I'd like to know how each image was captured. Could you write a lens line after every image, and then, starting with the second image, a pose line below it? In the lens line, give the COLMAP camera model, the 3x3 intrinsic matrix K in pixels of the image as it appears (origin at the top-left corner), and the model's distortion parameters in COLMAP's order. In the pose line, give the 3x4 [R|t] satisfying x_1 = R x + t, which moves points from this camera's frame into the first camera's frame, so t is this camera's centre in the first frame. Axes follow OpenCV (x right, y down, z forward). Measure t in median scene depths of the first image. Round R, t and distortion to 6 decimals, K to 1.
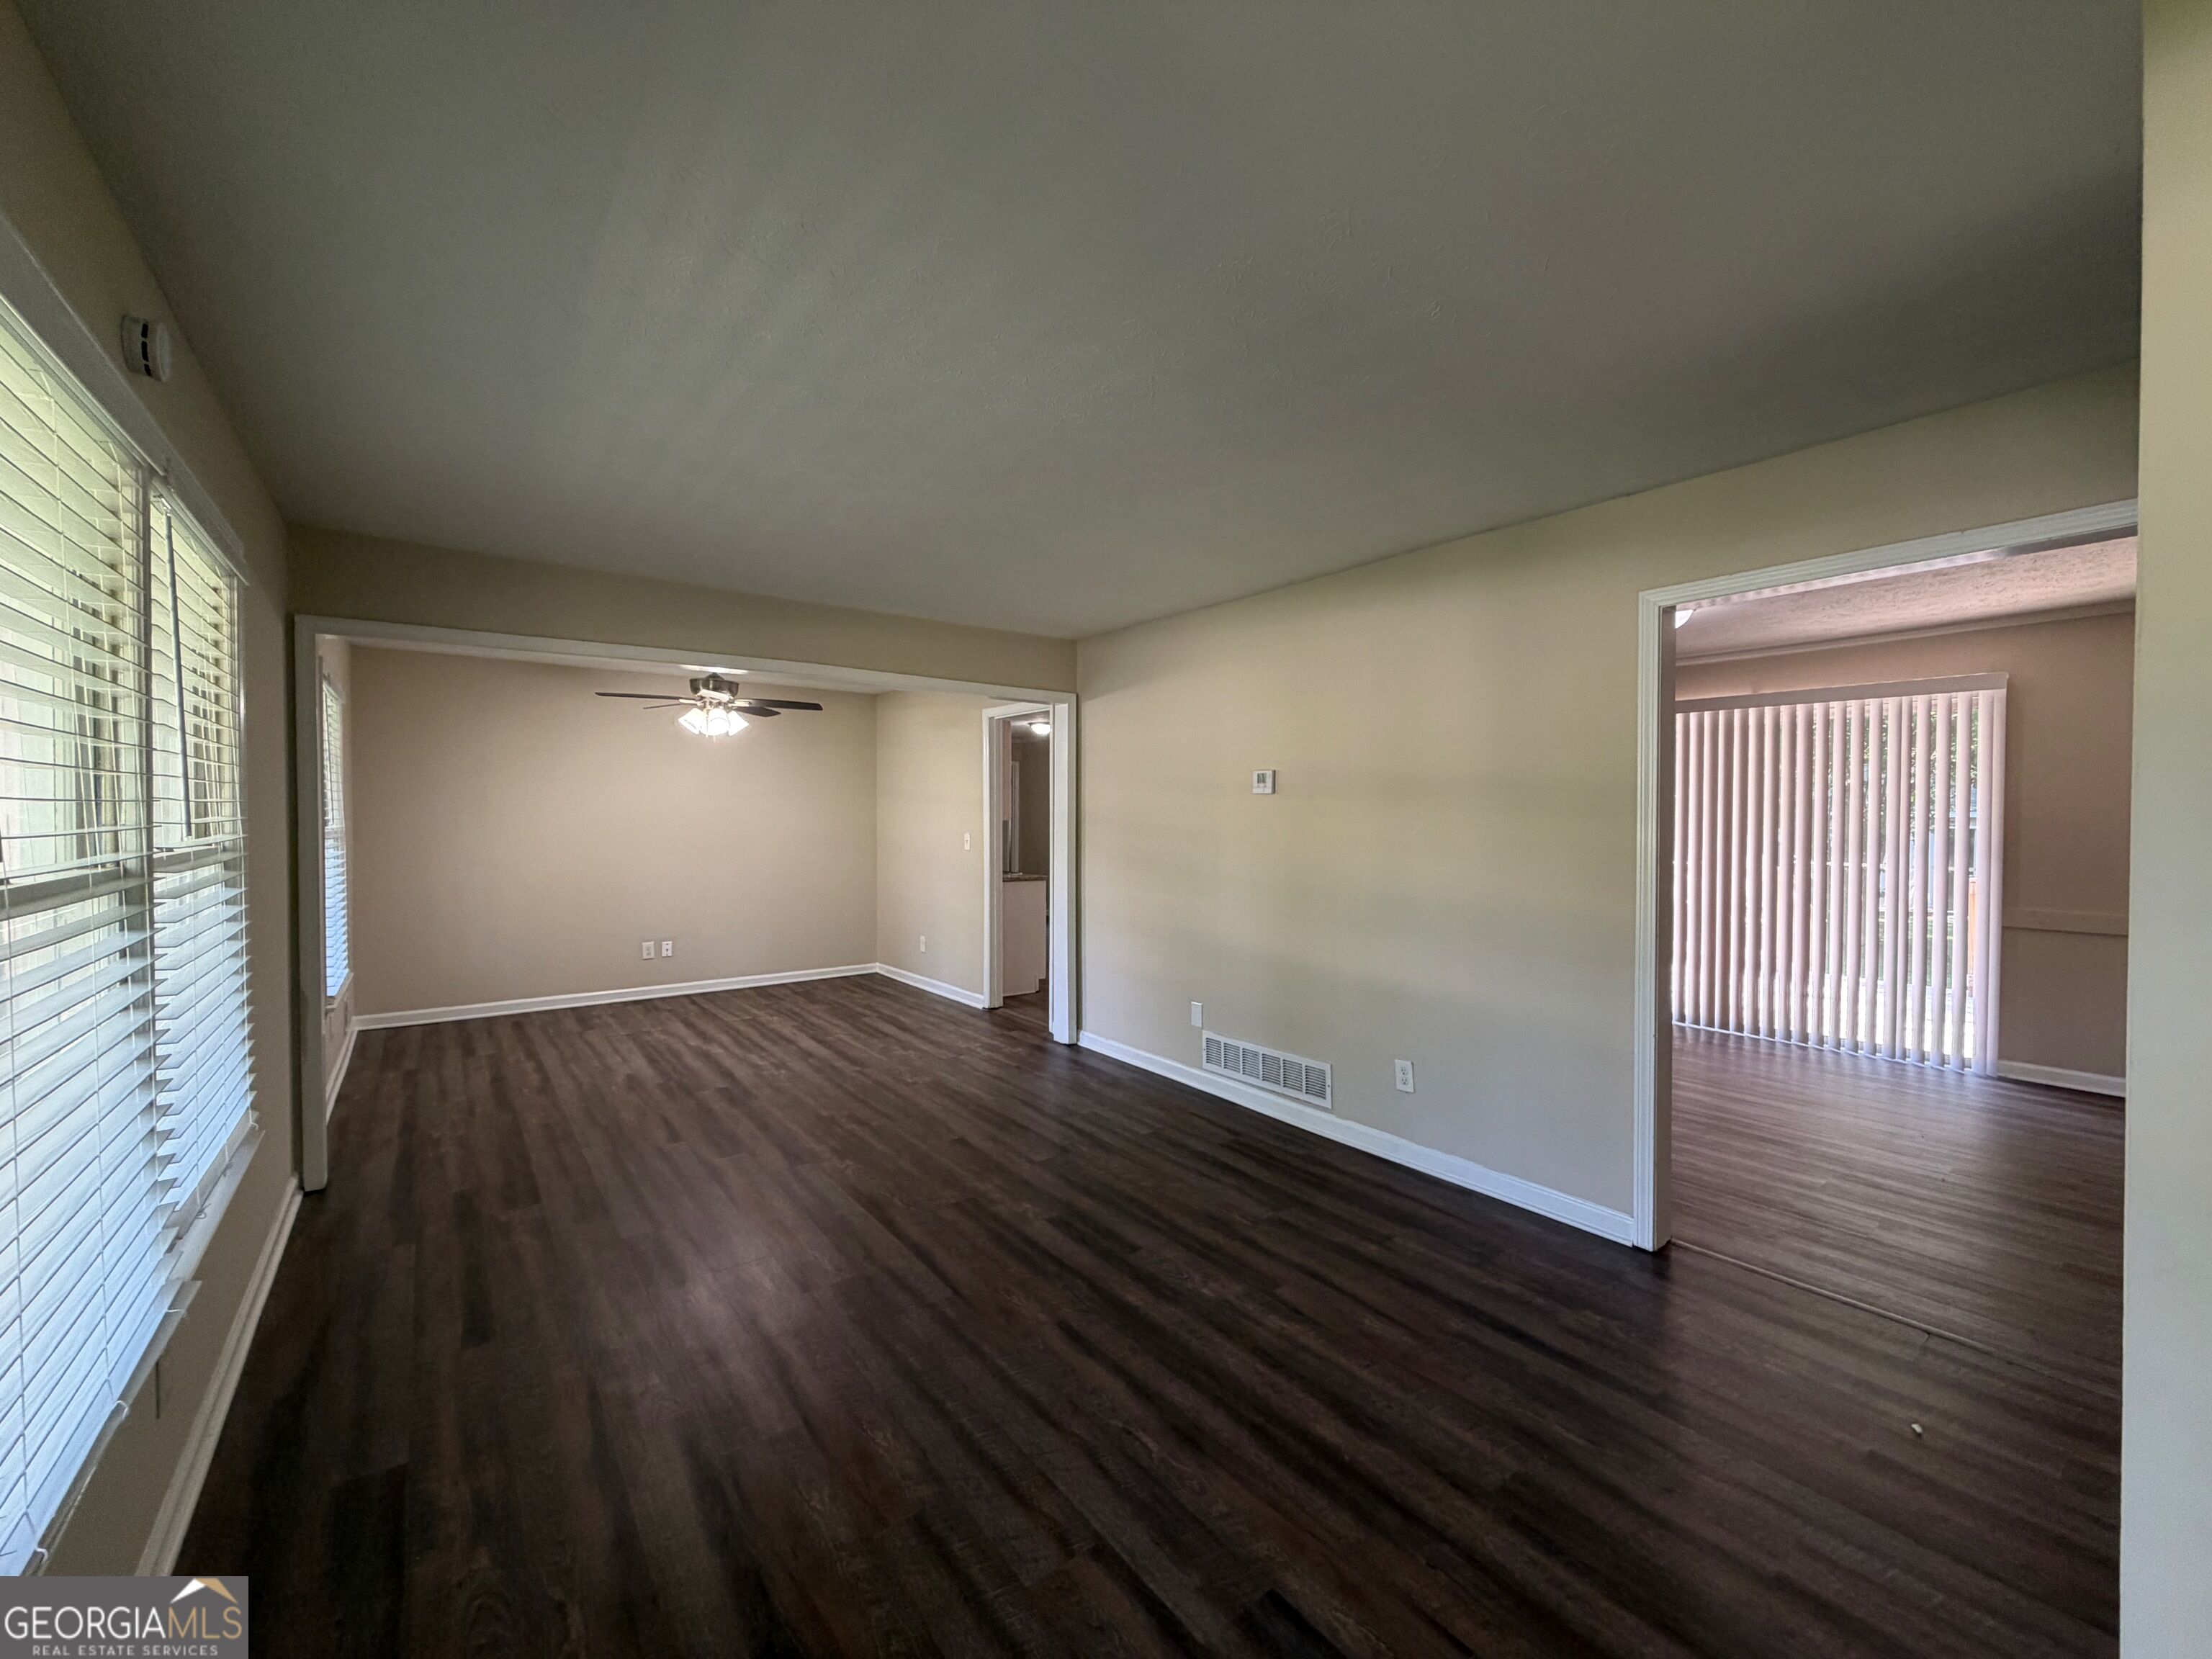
lens RADIAL K [[876.2, 0, 1106.0], [0, 876.2, 829.5], [0, 0, 1]] dist [-0.000527, -0.000005]
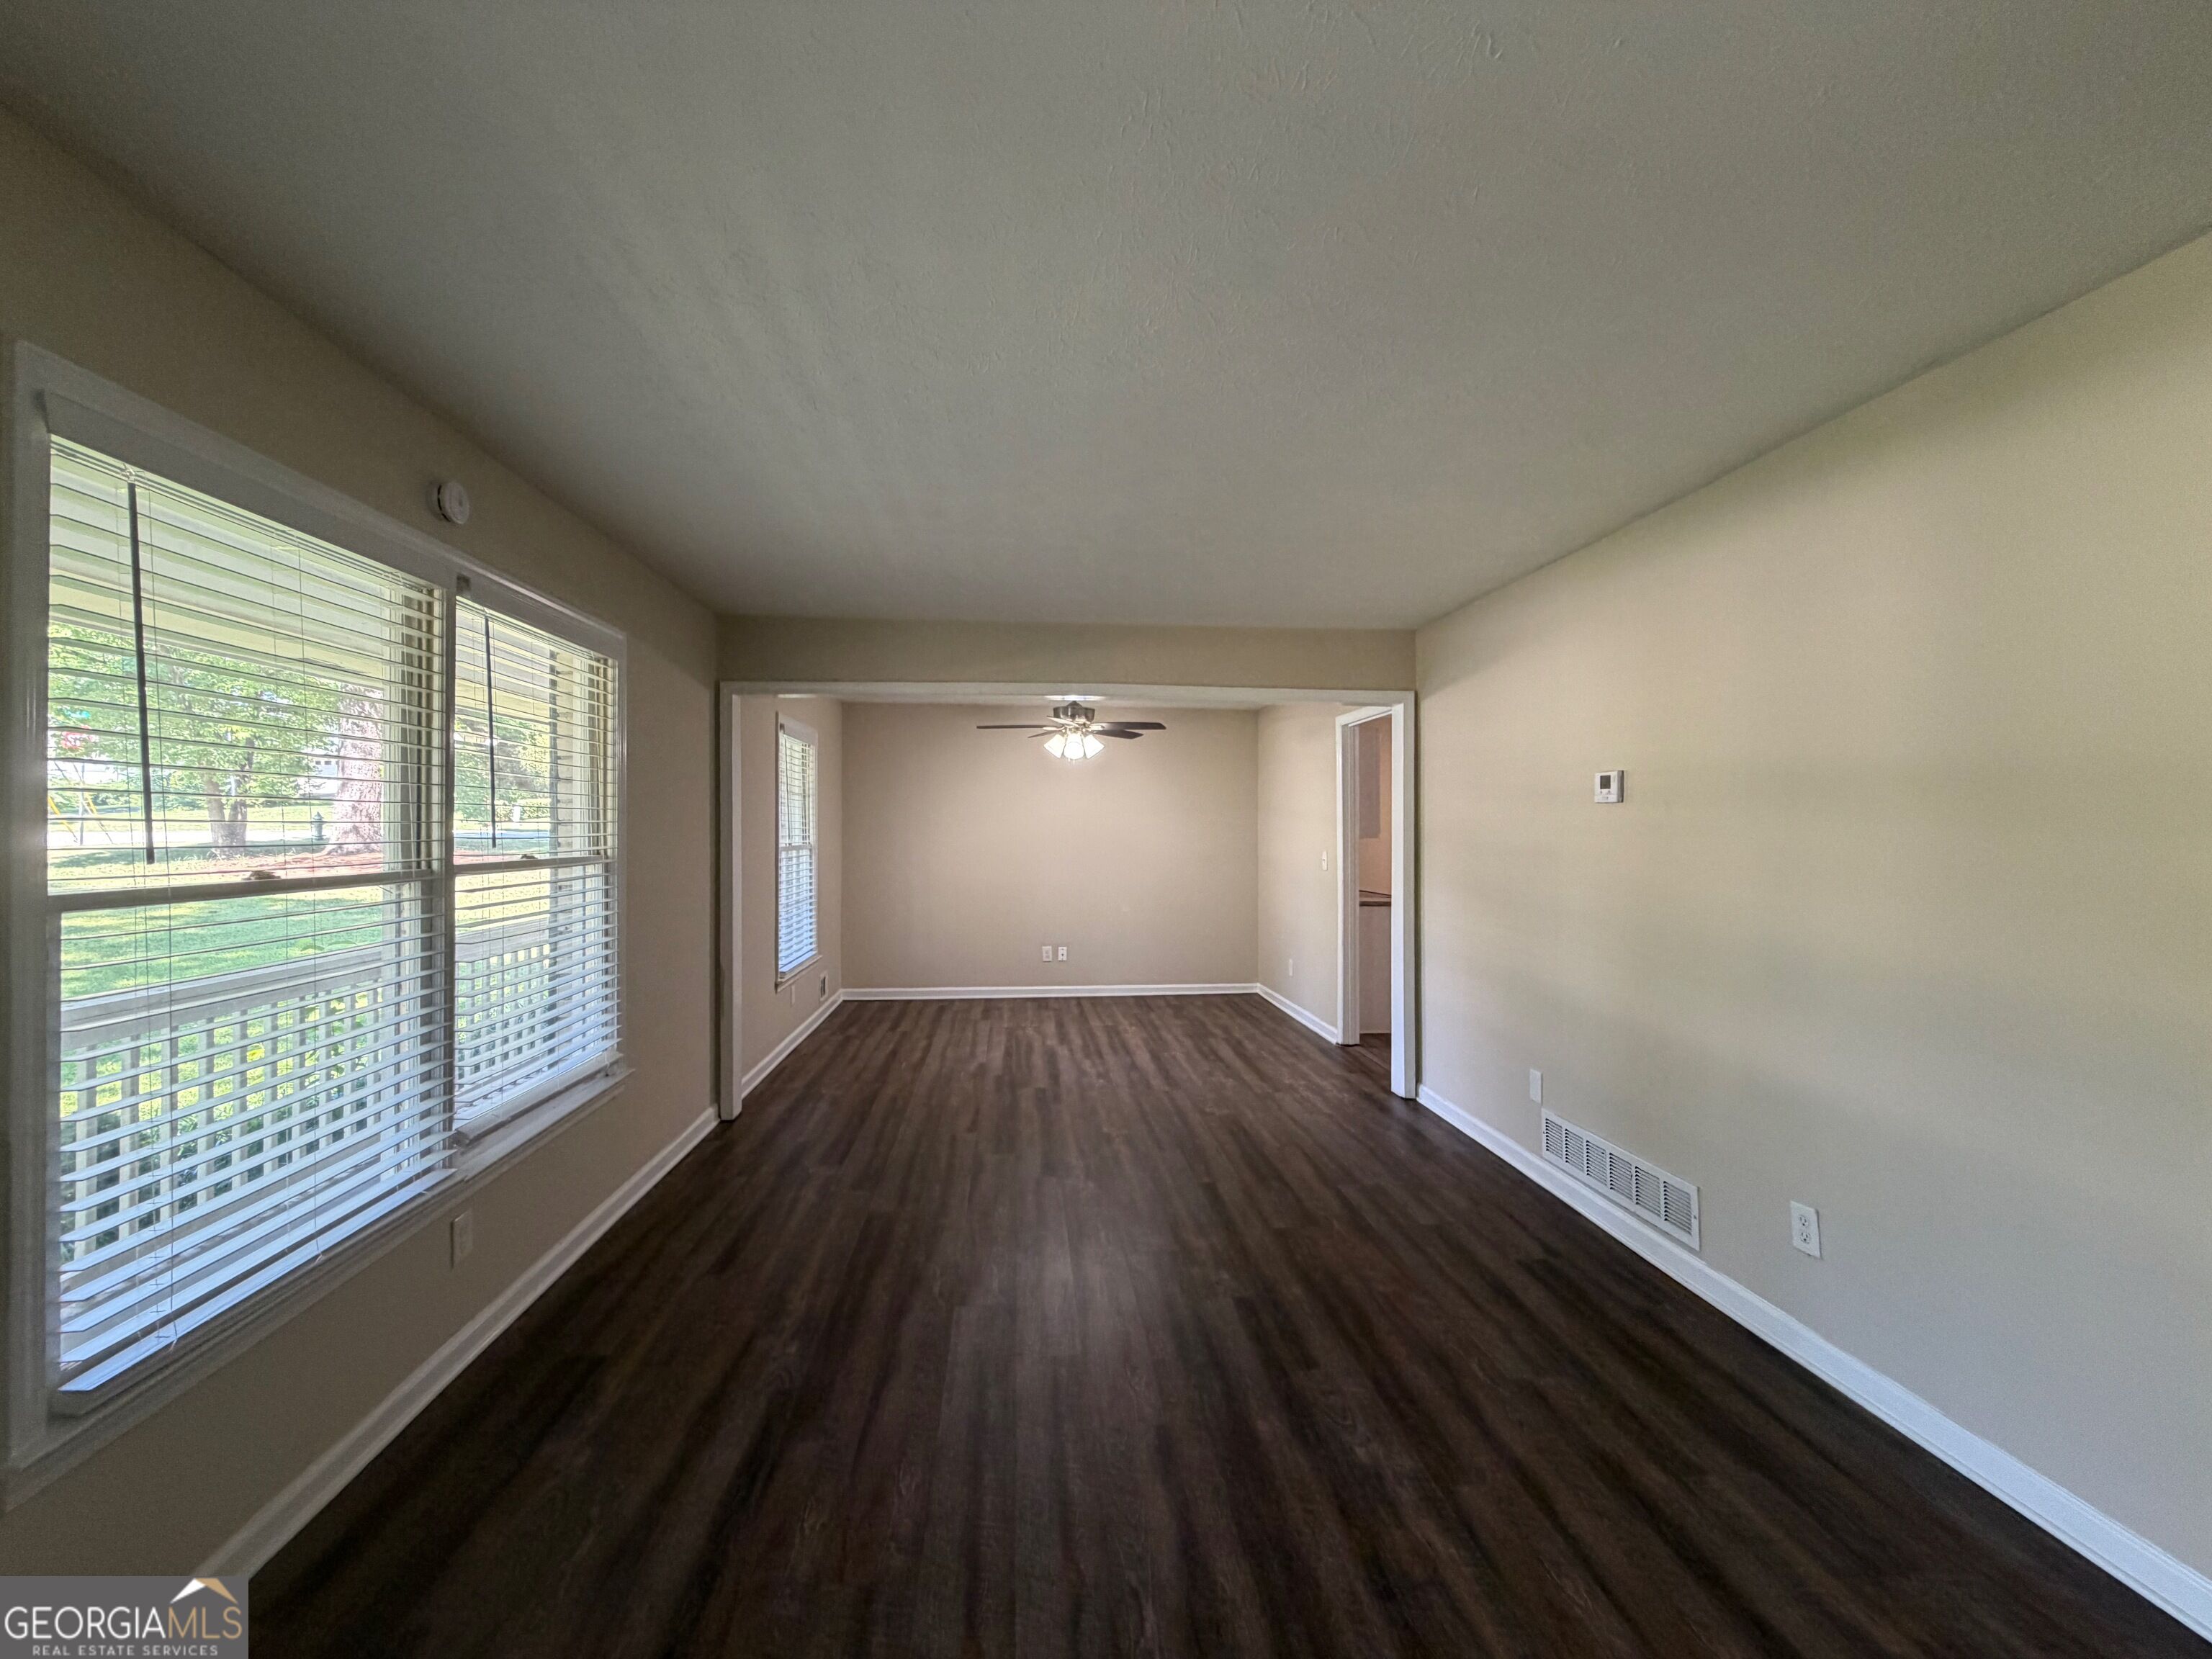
lens RADIAL K [[878.7, 0, 1106.0], [0, 878.7, 829.5], [0, 0, 1]] dist [0.000325, 0.000612]
pose [[0.850241, -0.002971, -0.526385, 0.199250], [-0.007662, 0.999808, -0.018019, -0.001072], [0.526338, 0.019353, 0.850055, 0.131030]]
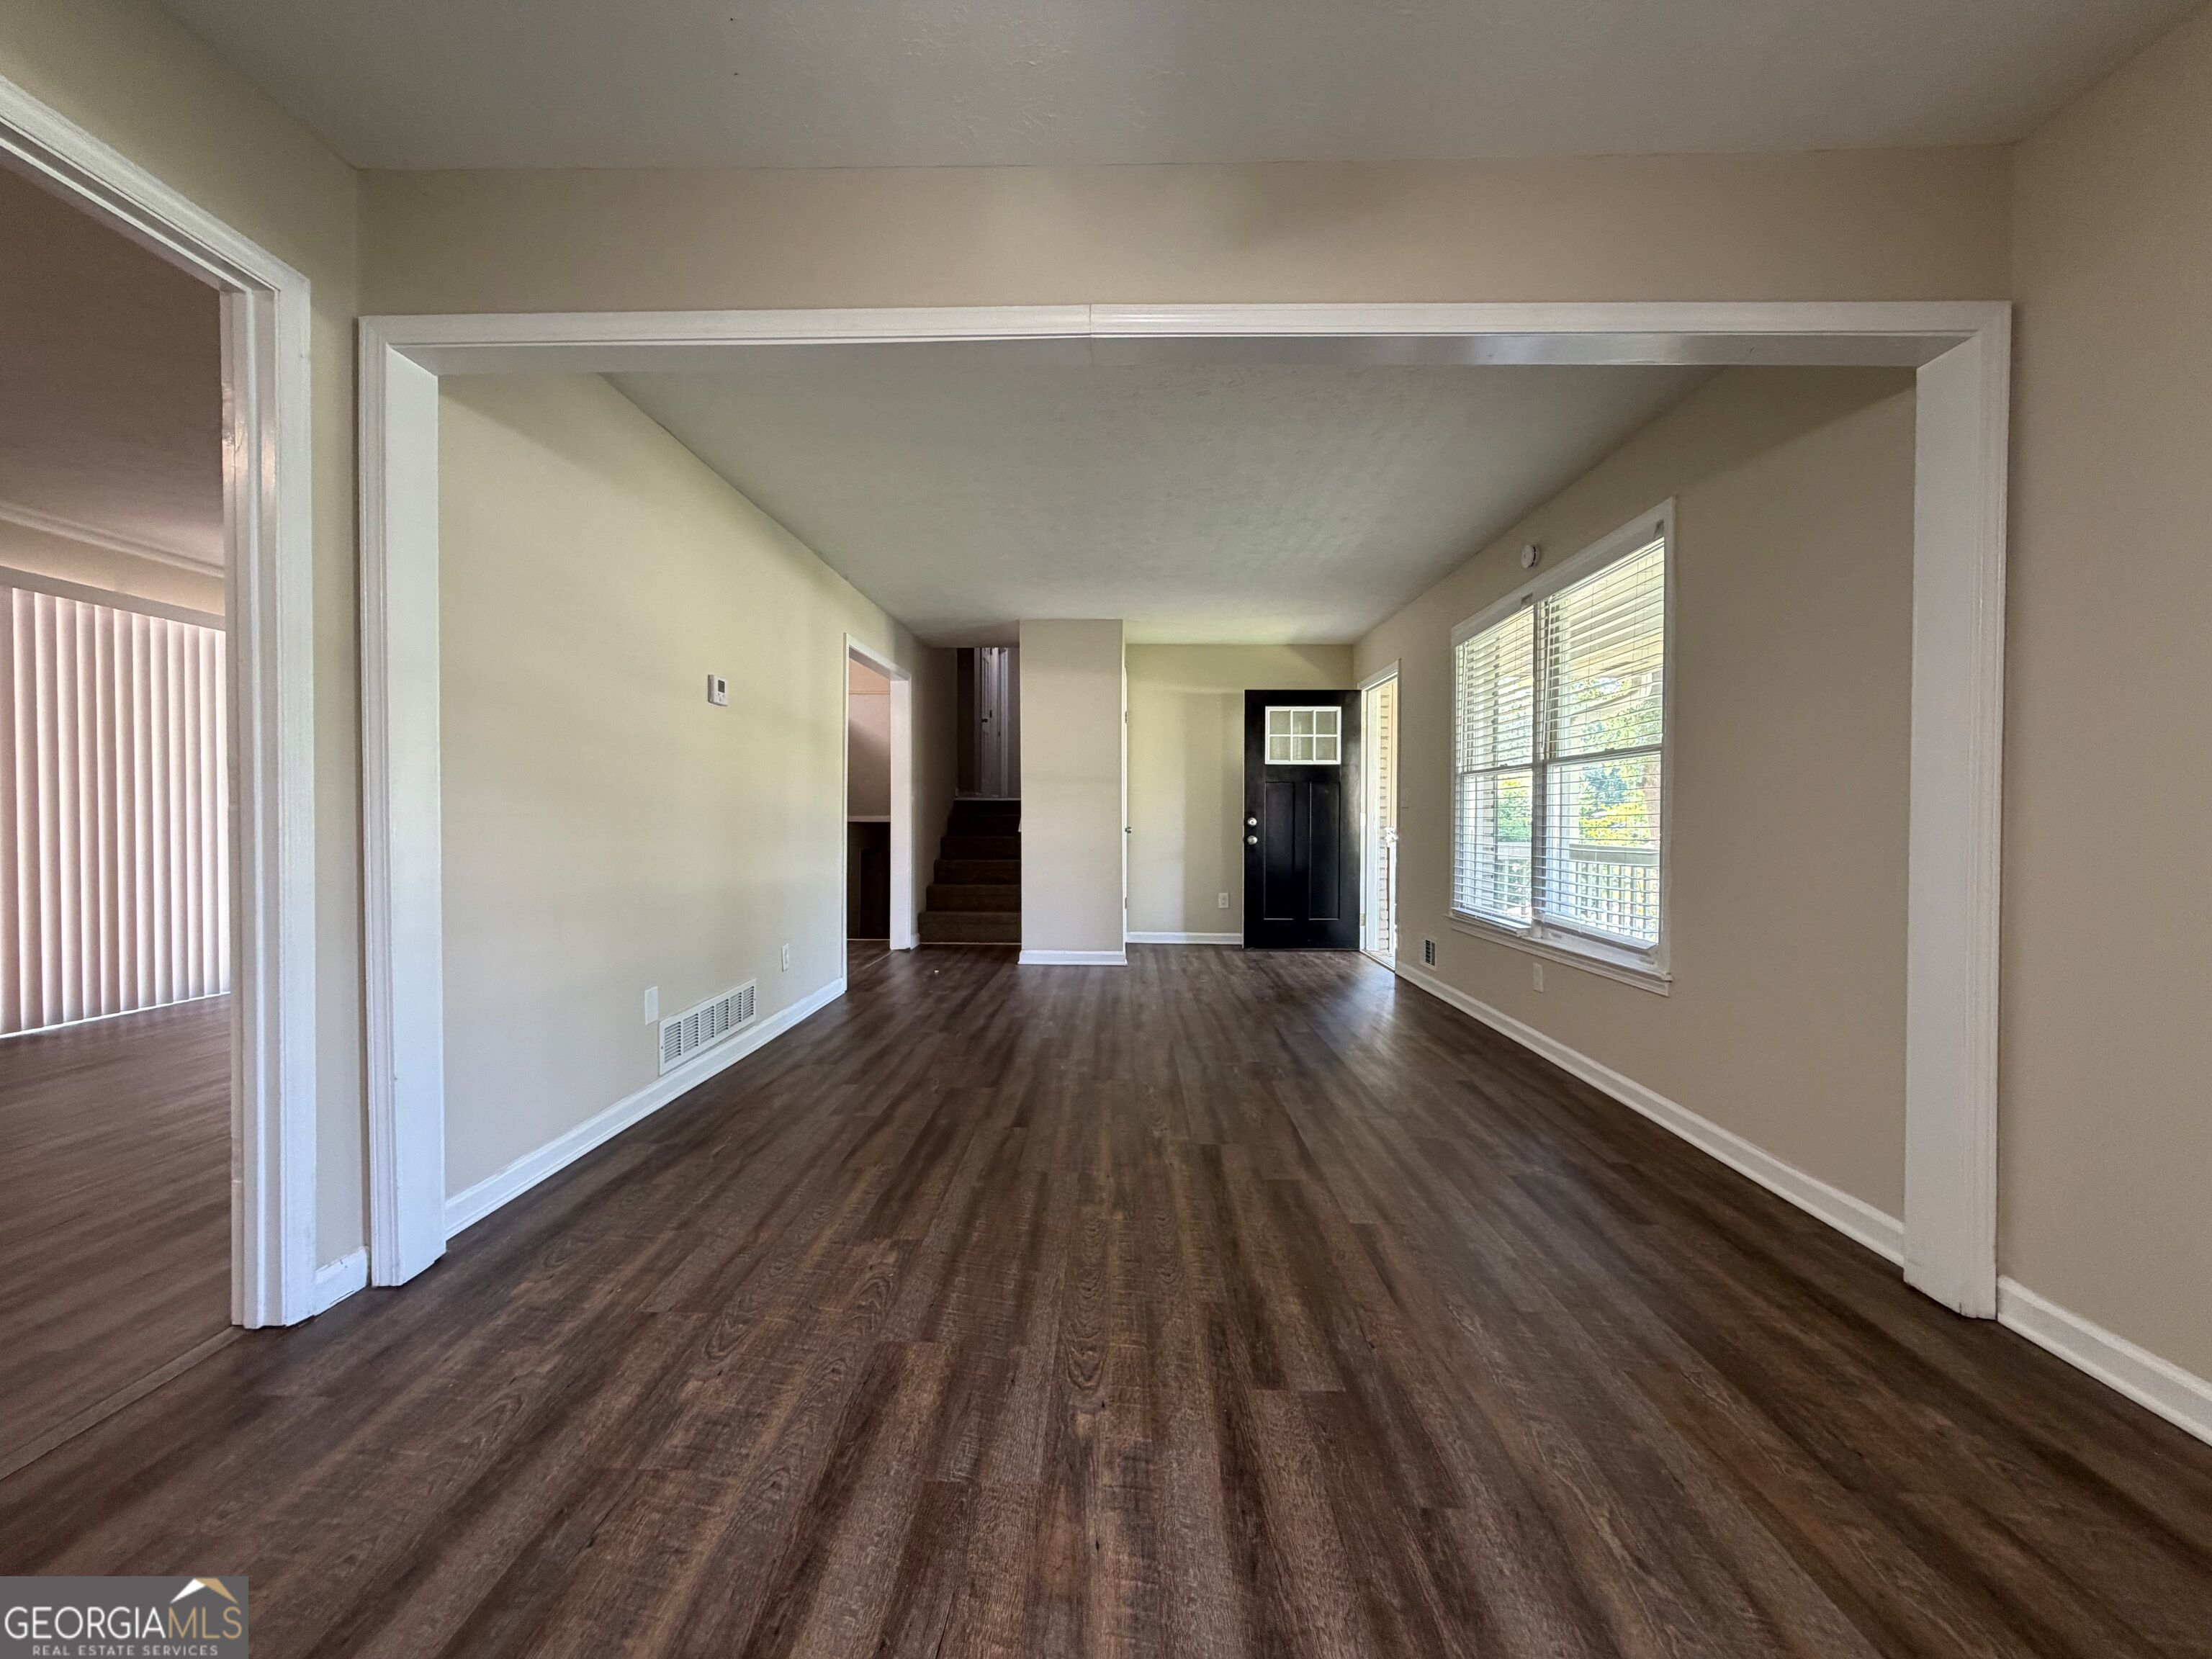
lens RADIAL K [[878.7, 0, 1106.0], [0, 878.7, 829.5], [0, 0, 1]] dist [0.000325, 0.000612]
pose [[-0.778951, -0.015329, 0.626898, -0.630946], [0.006372, 0.999456, 0.032356, 0.055603], [-0.627053, 0.029198, -0.778429, 1.364761]]
